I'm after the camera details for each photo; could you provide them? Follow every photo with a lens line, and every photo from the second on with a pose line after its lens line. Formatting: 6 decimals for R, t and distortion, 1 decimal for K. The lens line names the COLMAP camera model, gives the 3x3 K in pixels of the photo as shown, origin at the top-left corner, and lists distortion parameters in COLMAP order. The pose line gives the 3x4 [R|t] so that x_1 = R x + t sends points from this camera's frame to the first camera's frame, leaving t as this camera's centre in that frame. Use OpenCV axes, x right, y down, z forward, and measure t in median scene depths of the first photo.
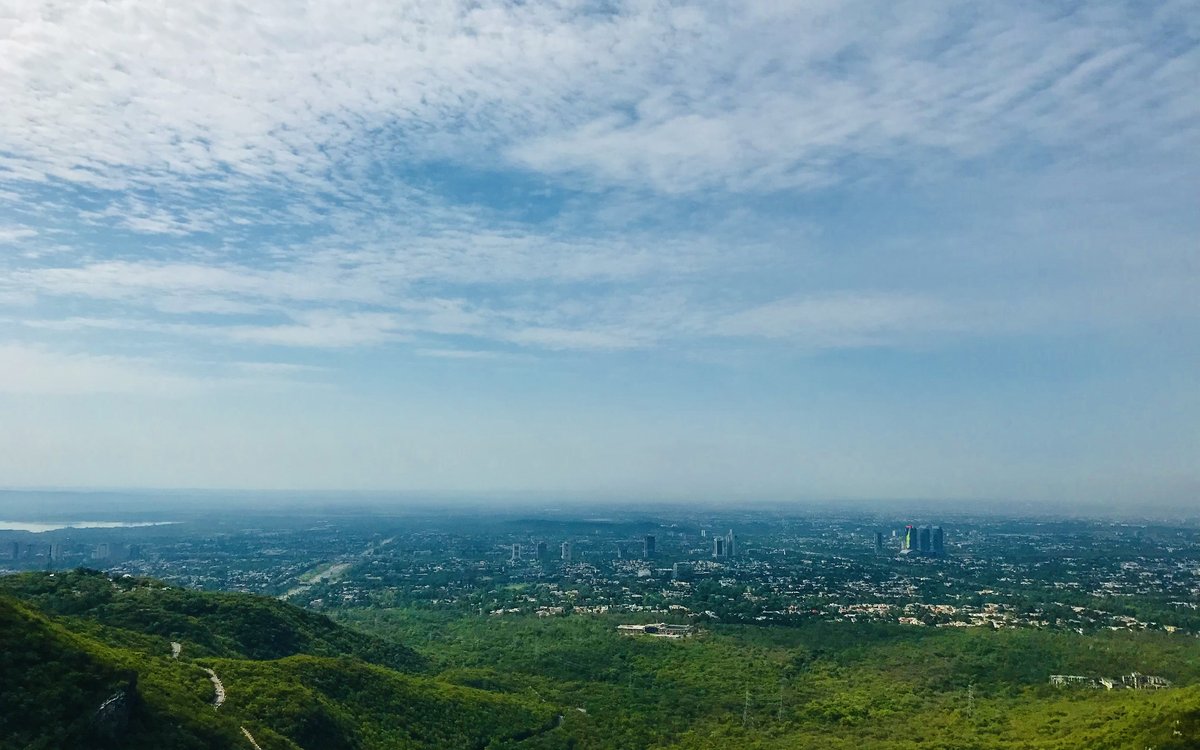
lens RADIAL K [[830.8, 0, 599.9], [0, 830.8, 342.6], [0, 0, 1]] dist [-0.037262, 0.001929]
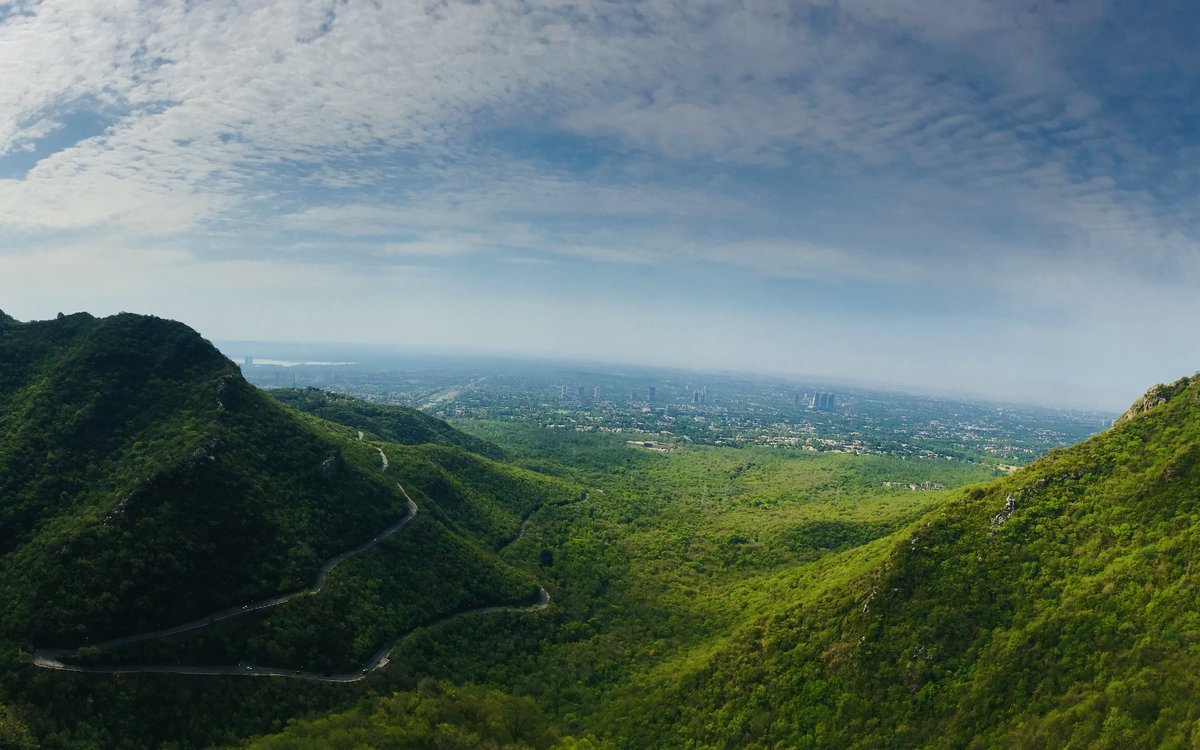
lens RADIAL K [[830.8, 0, 599.9], [0, 830.8, 342.6], [0, 0, 1]] dist [-0.037262, 0.001929]
pose [[0.989791, 0.052224, -0.132612, 0.177329], [-0.026219, 0.981288, 0.190750, -0.142863], [0.140092, -0.185326, 0.972640, -0.516480]]
